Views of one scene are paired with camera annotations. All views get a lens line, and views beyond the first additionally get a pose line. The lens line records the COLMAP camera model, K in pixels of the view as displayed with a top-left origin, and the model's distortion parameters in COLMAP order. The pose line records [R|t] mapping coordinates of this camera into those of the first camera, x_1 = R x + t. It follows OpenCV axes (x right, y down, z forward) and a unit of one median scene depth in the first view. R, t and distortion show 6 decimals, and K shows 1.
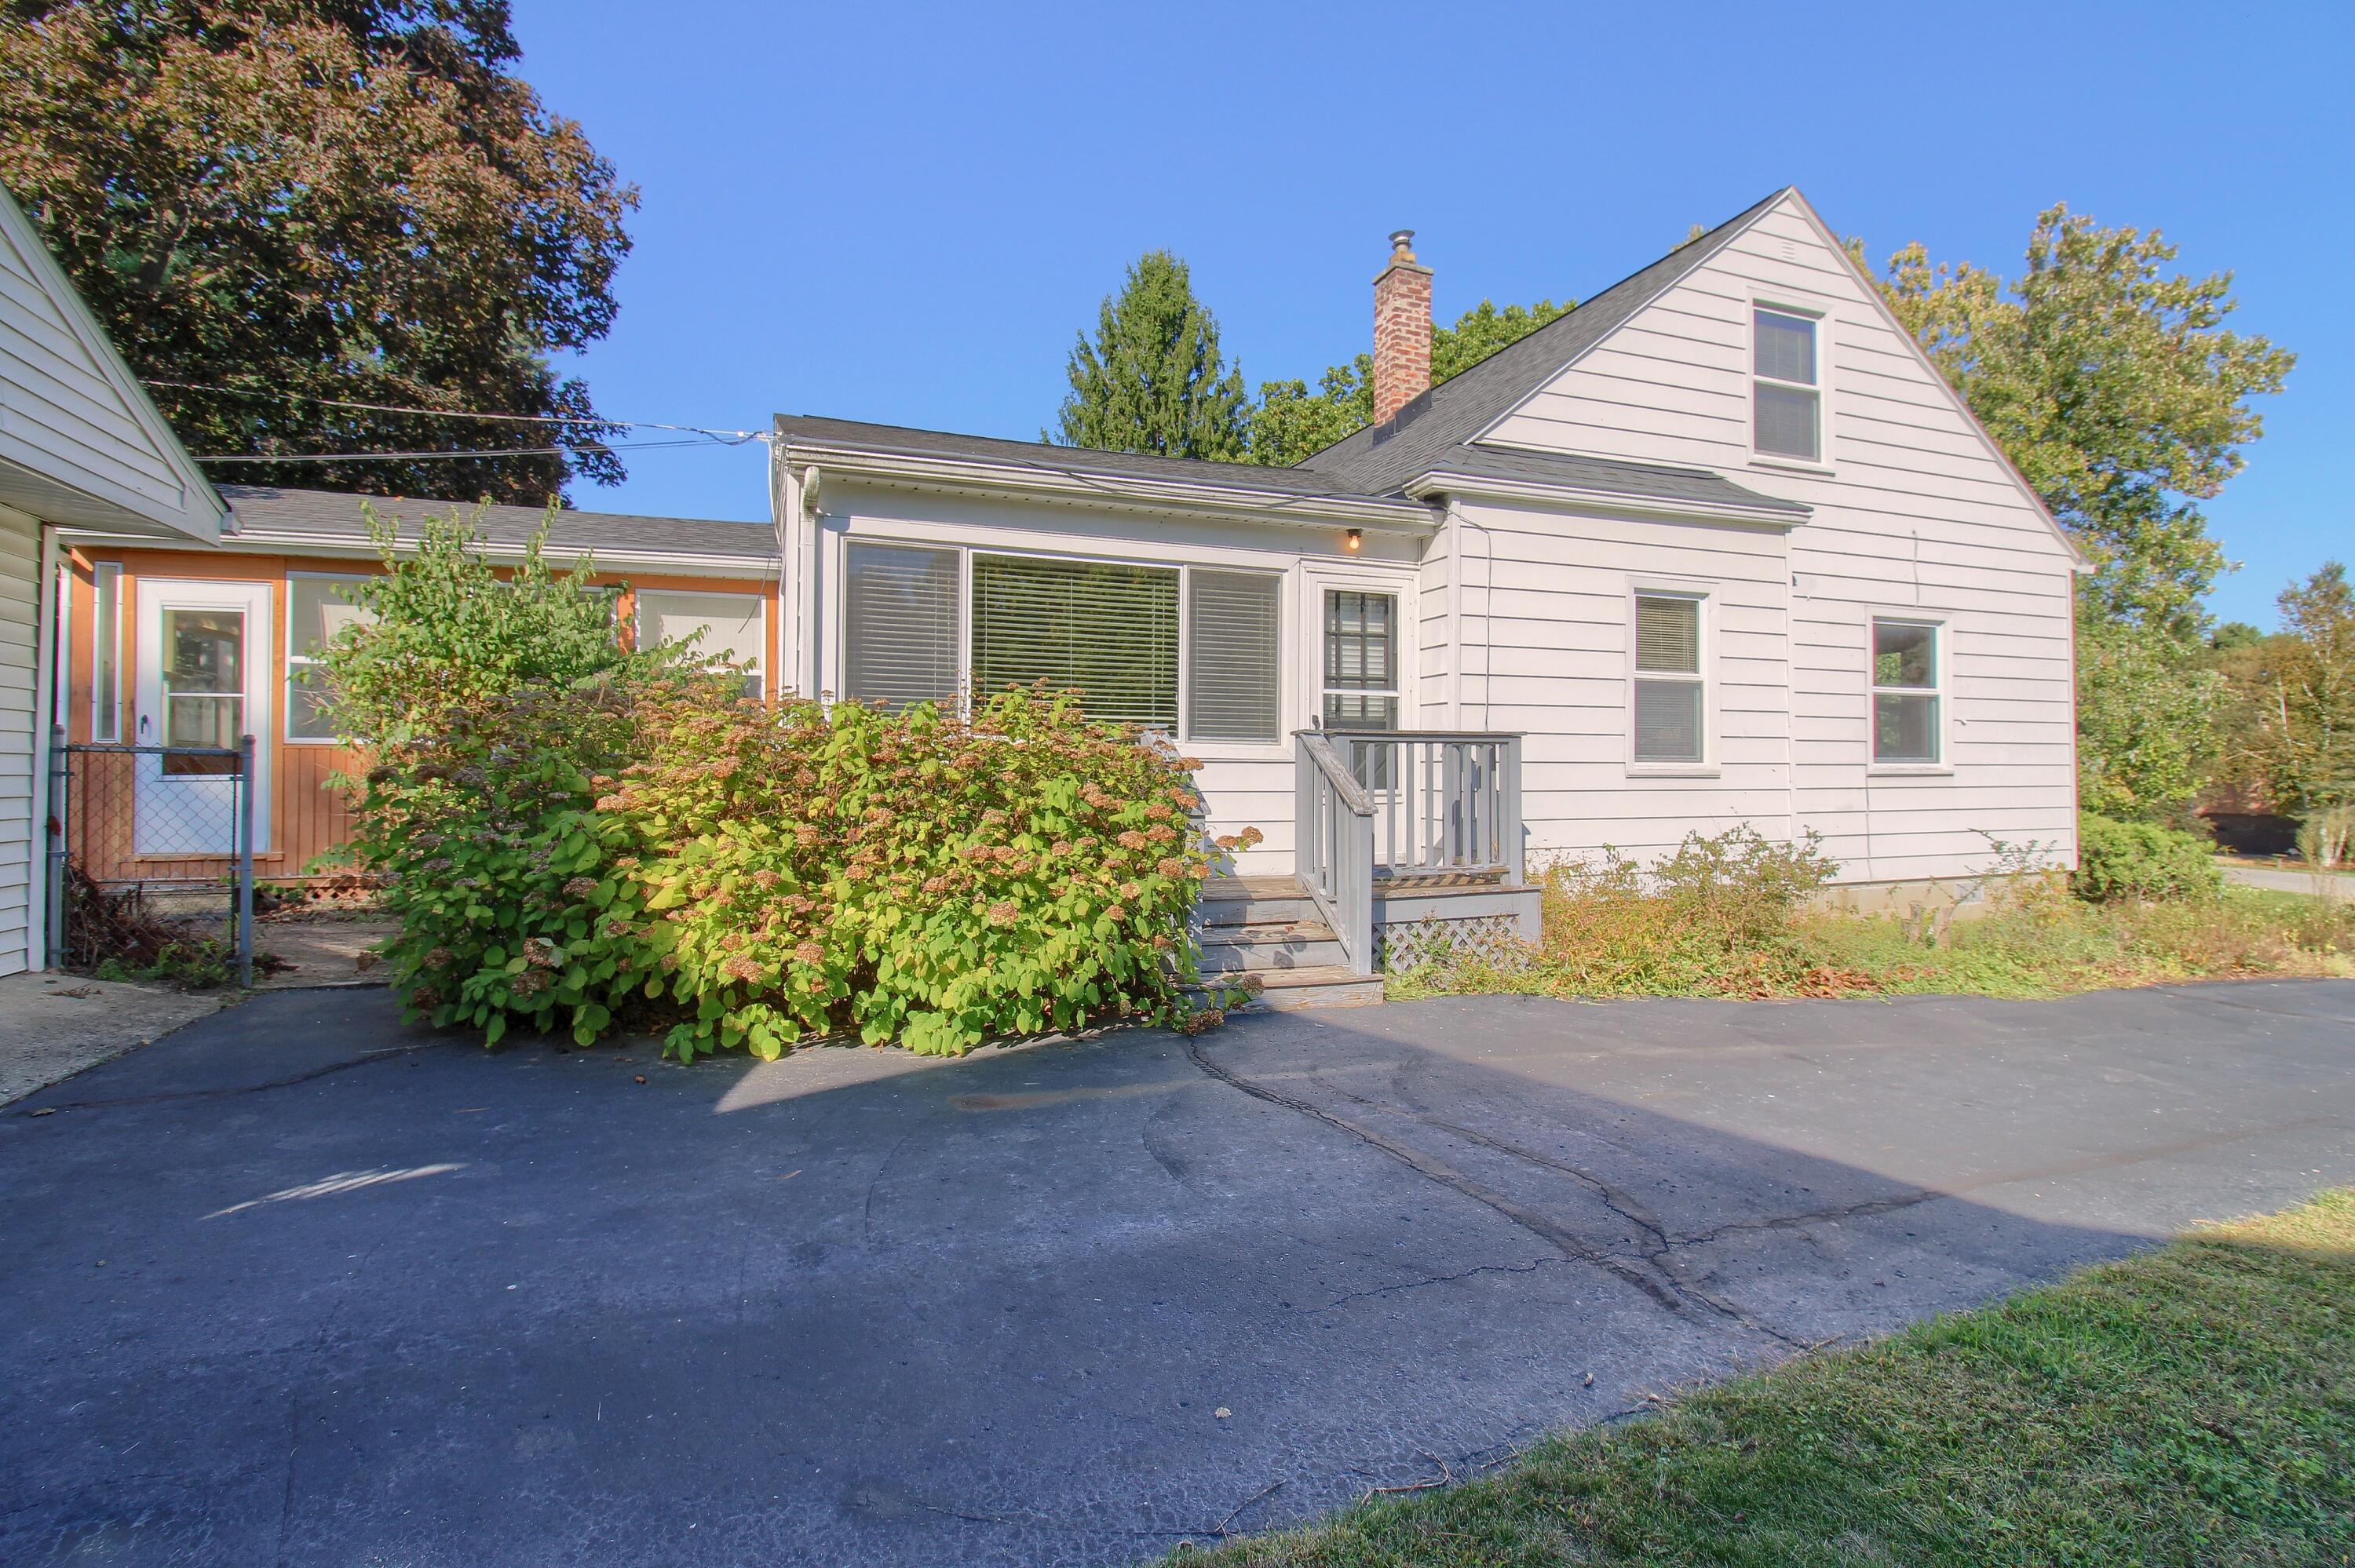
lens RADIAL K [[1110.5, 0, 1178.8], [0, 1110.5, 758.5], [0, 0, 1]] dist [-0.017269, -0.001118]
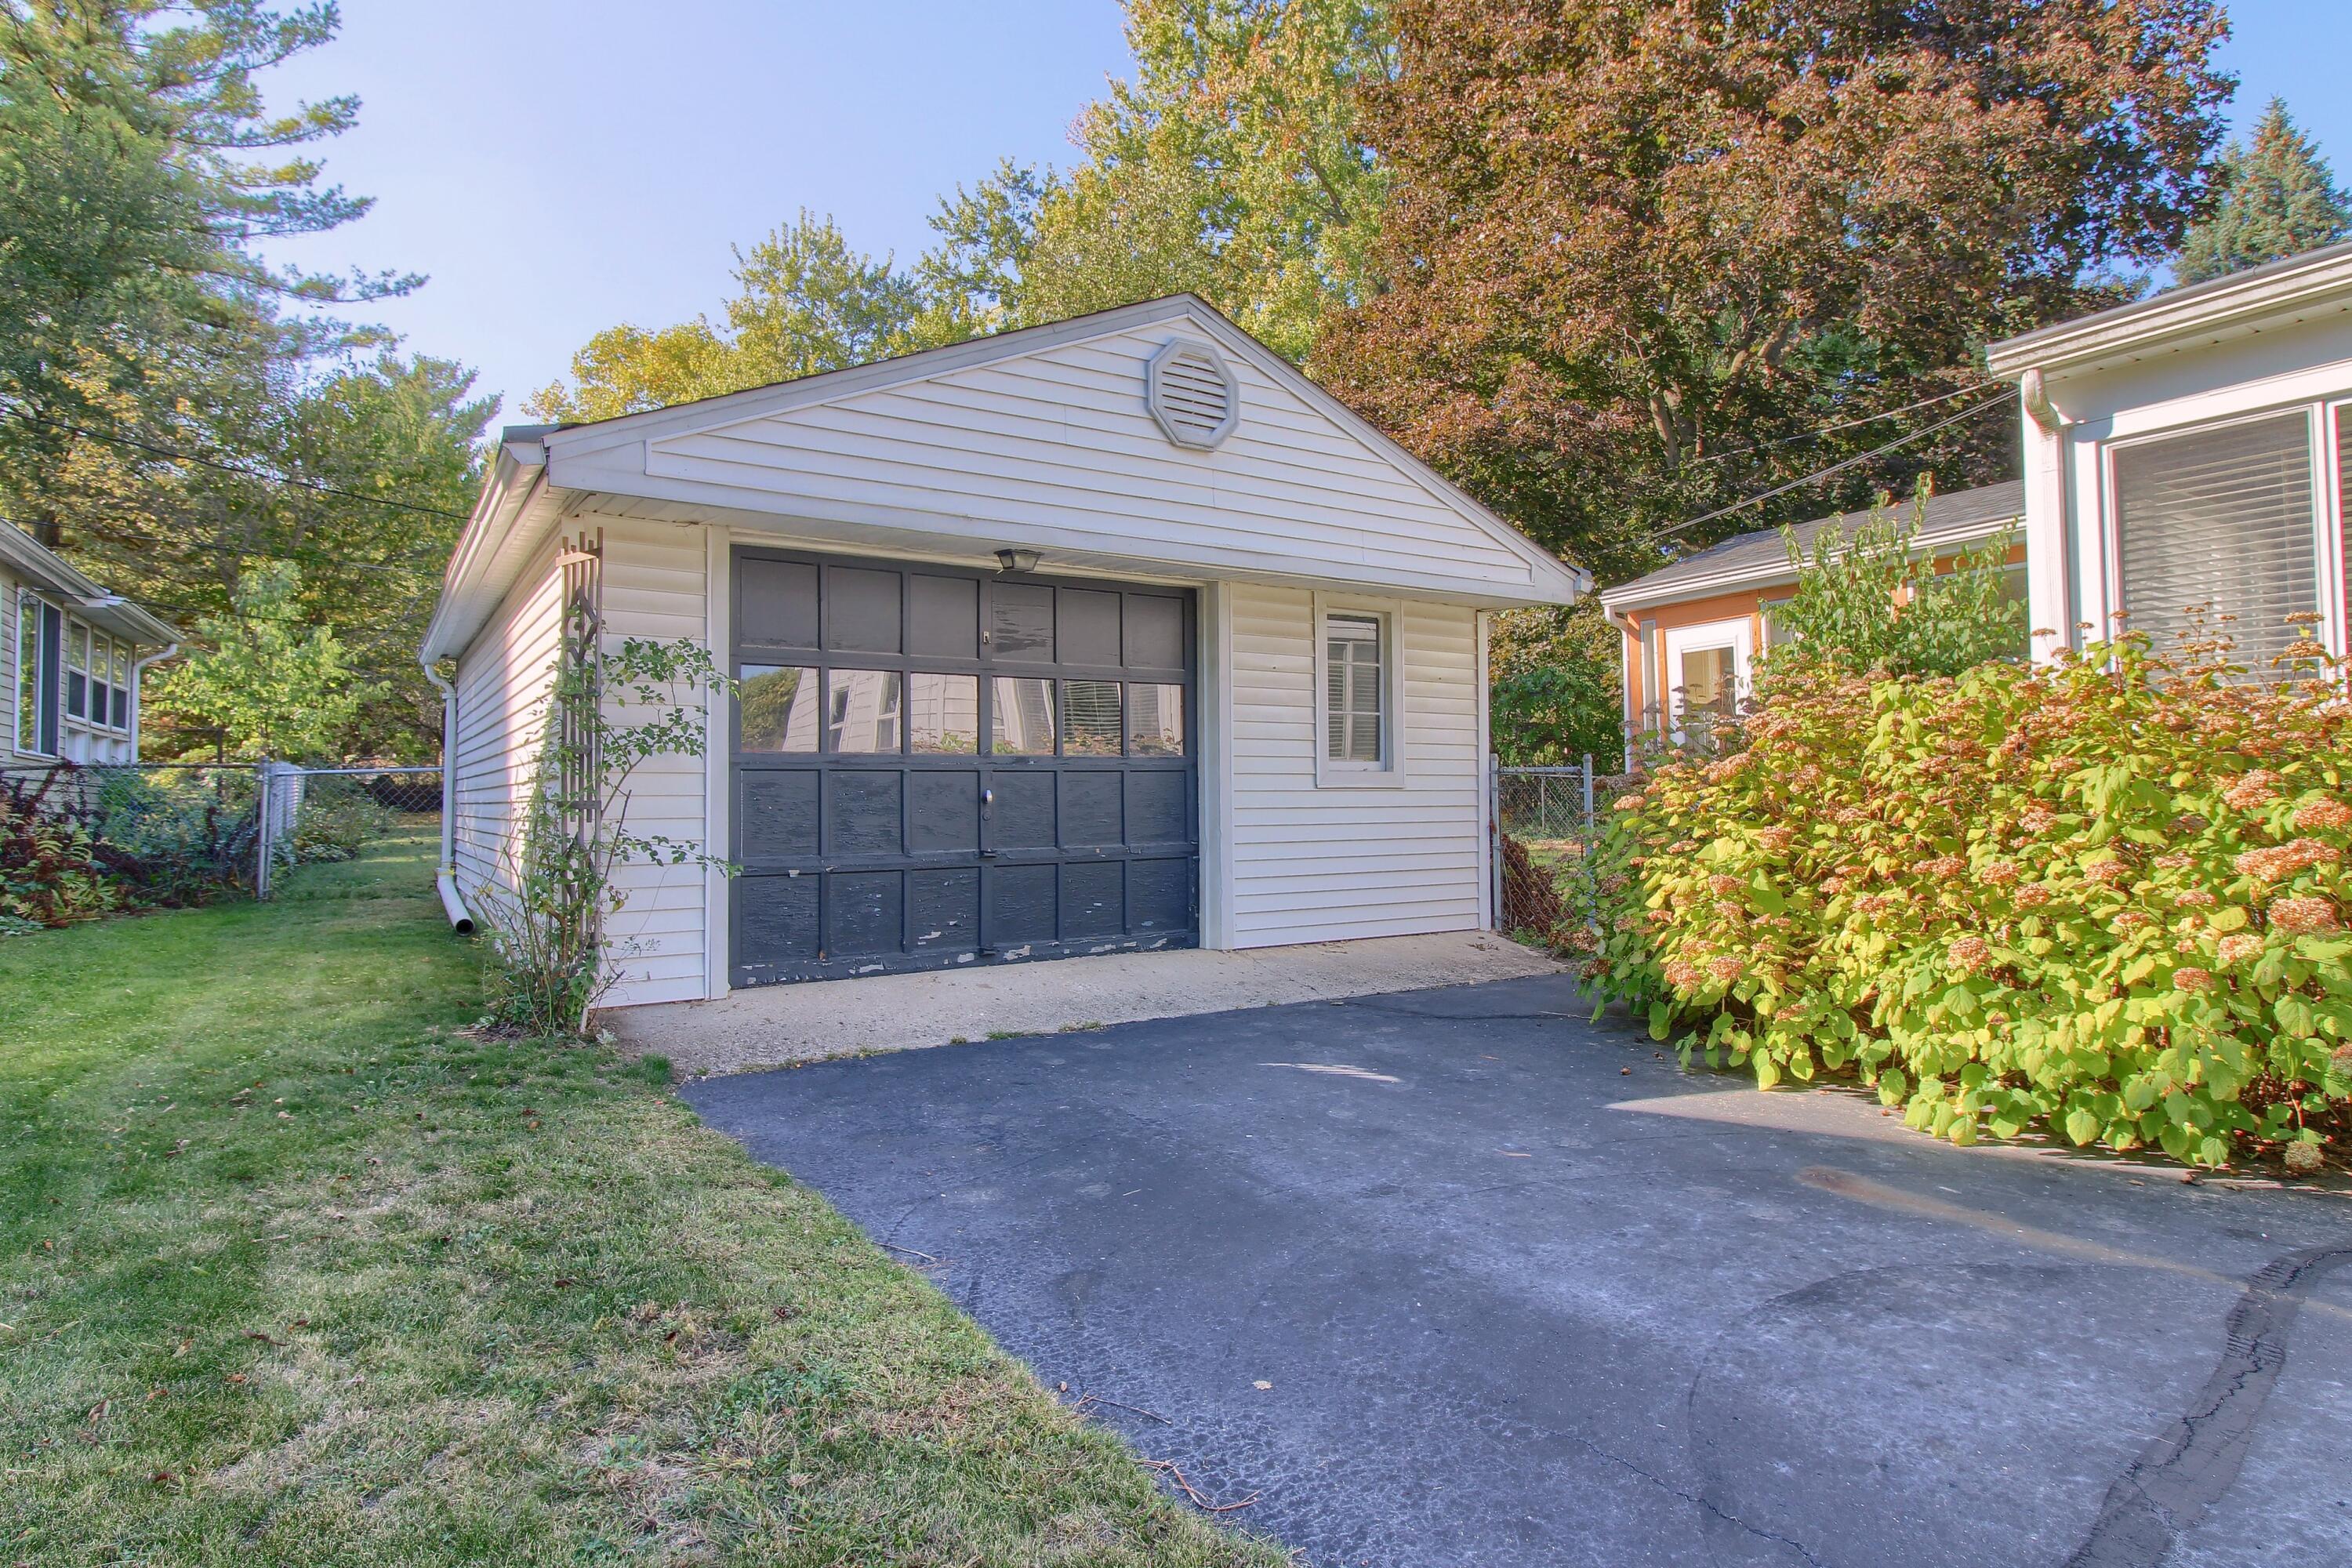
lens RADIAL K [[1267.3, 0, 1172.5], [0, 1267.3, 771.9], [0, 0, 1]] dist [-0.004783, -0.001927]
pose [[0.196766, -0.032589, -0.979909, 0.692679], [0.021927, 0.999344, -0.028832, 0.043693], [0.980205, -0.015813, 0.197352, 0.422495]]
